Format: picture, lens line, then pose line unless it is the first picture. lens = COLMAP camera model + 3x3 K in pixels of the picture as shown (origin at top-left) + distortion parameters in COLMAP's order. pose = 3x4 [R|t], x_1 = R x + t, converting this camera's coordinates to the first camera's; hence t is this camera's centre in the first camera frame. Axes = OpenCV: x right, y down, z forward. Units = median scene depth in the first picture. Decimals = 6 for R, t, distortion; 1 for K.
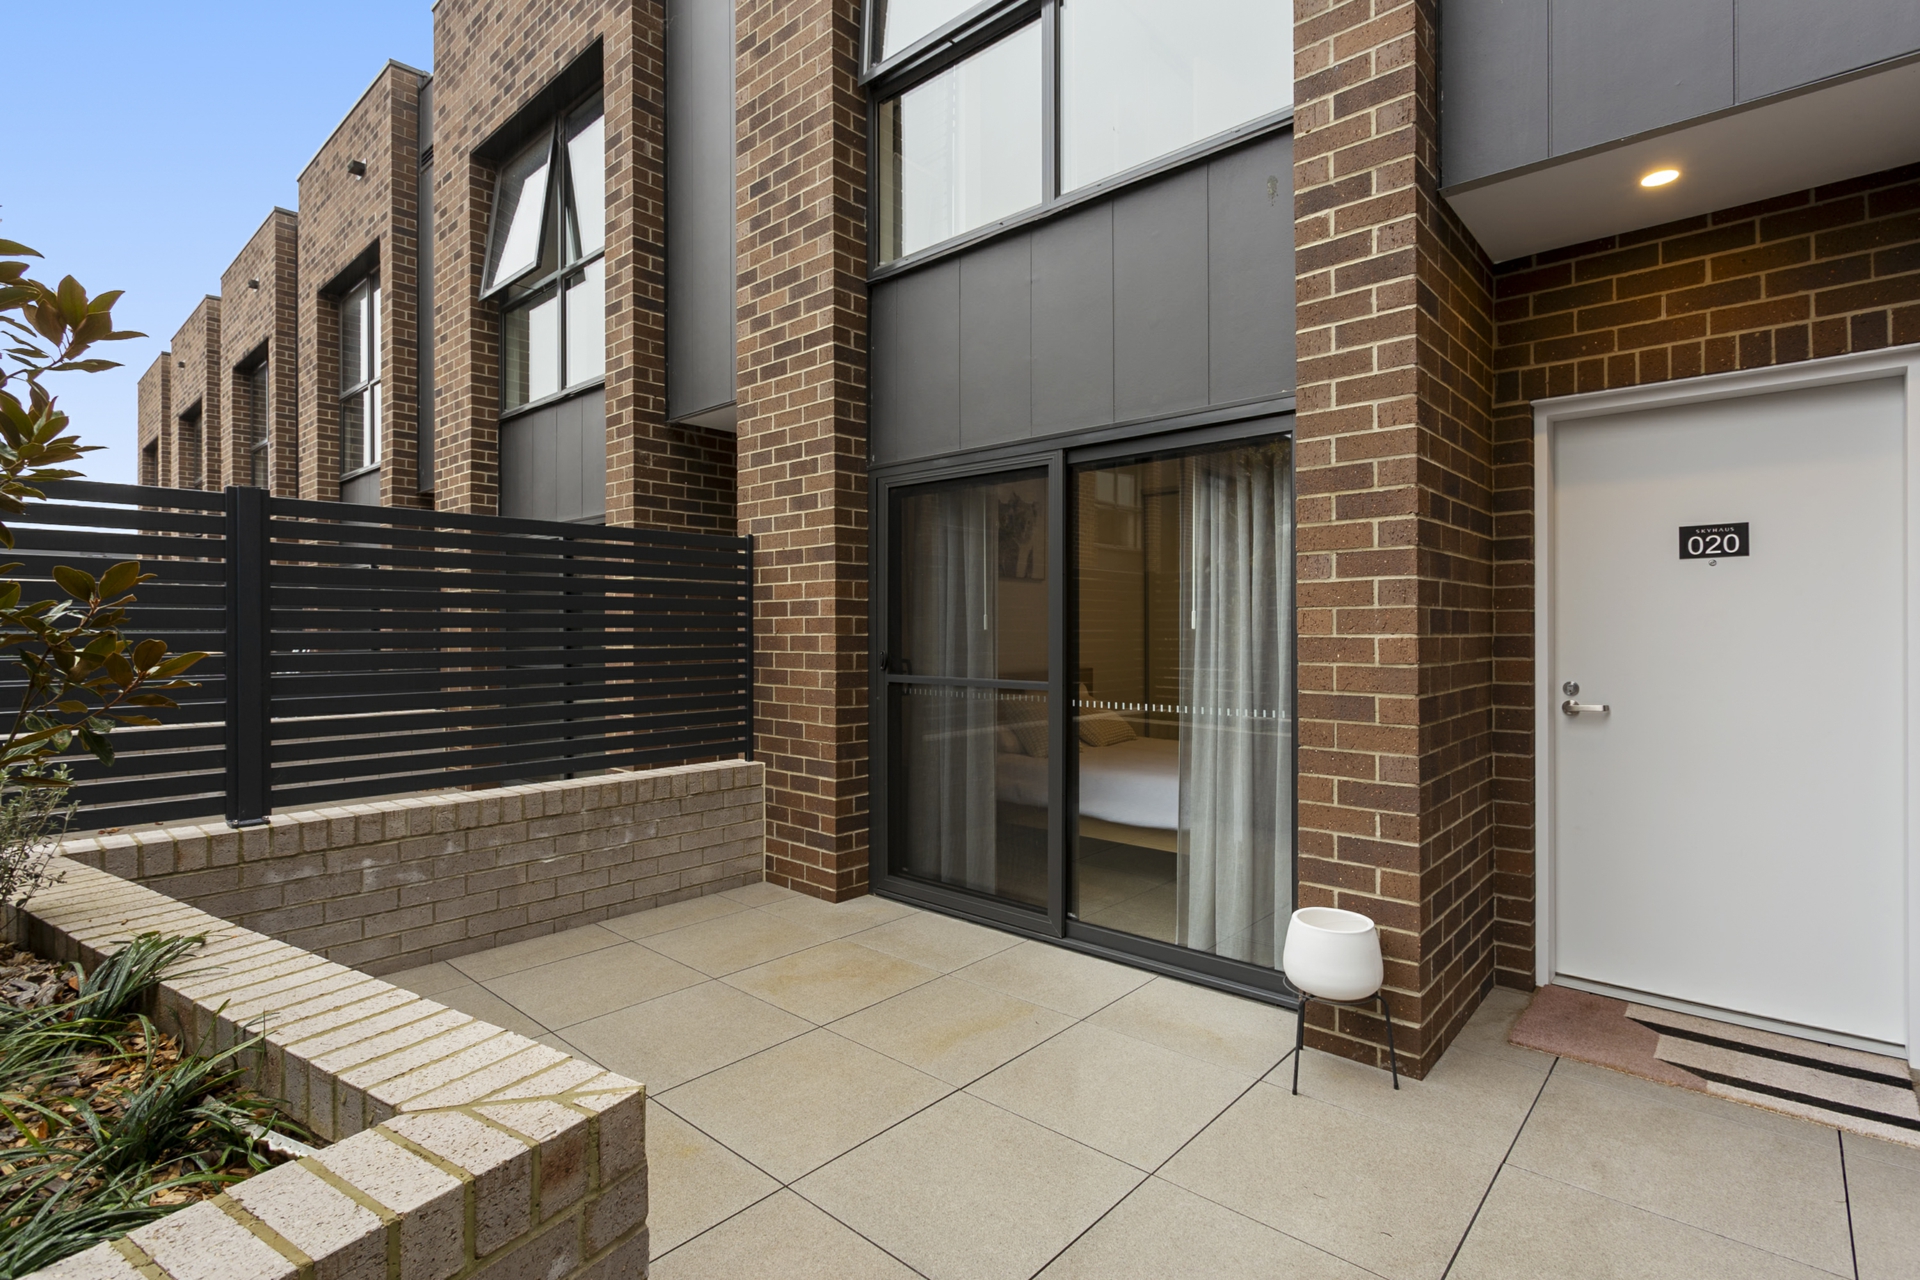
lens RADIAL K [[916.0, 0, 951.2], [0, 916.0, 633.8], [0, 0, 1]] dist [-0.005249, -0.001517]
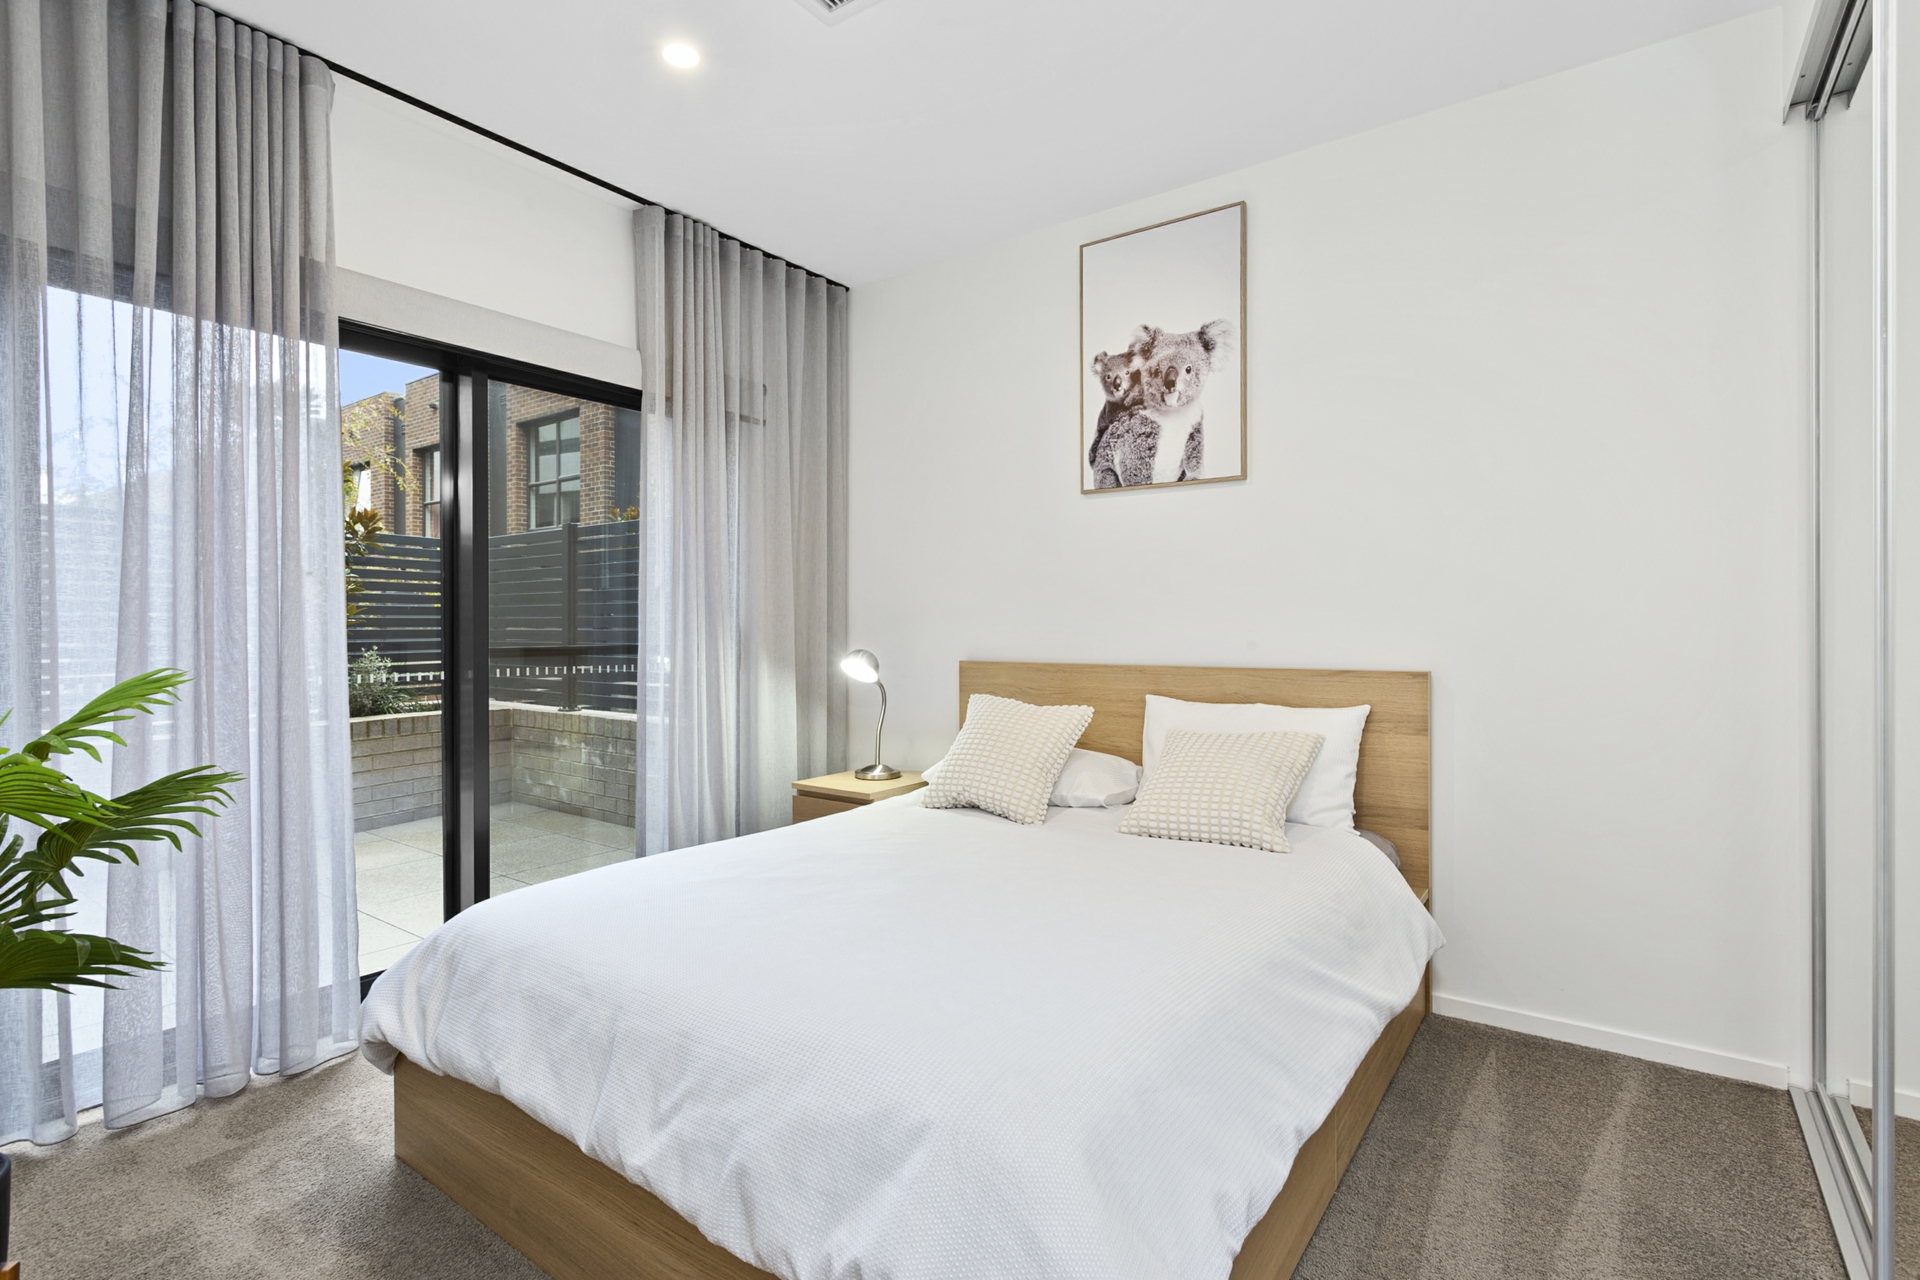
lens RADIAL K [[916.0, 0, 958.0], [0, 916.0, 634.7], [0, 0, 1]] dist [-0.005249, -0.001517]
pose [[0.096410, 0.008165, -0.995308, 0.815799], [-0.000080, 0.999966, 0.008196, 0.029198], [0.995342, -0.000710, 0.096407, 1.158826]]
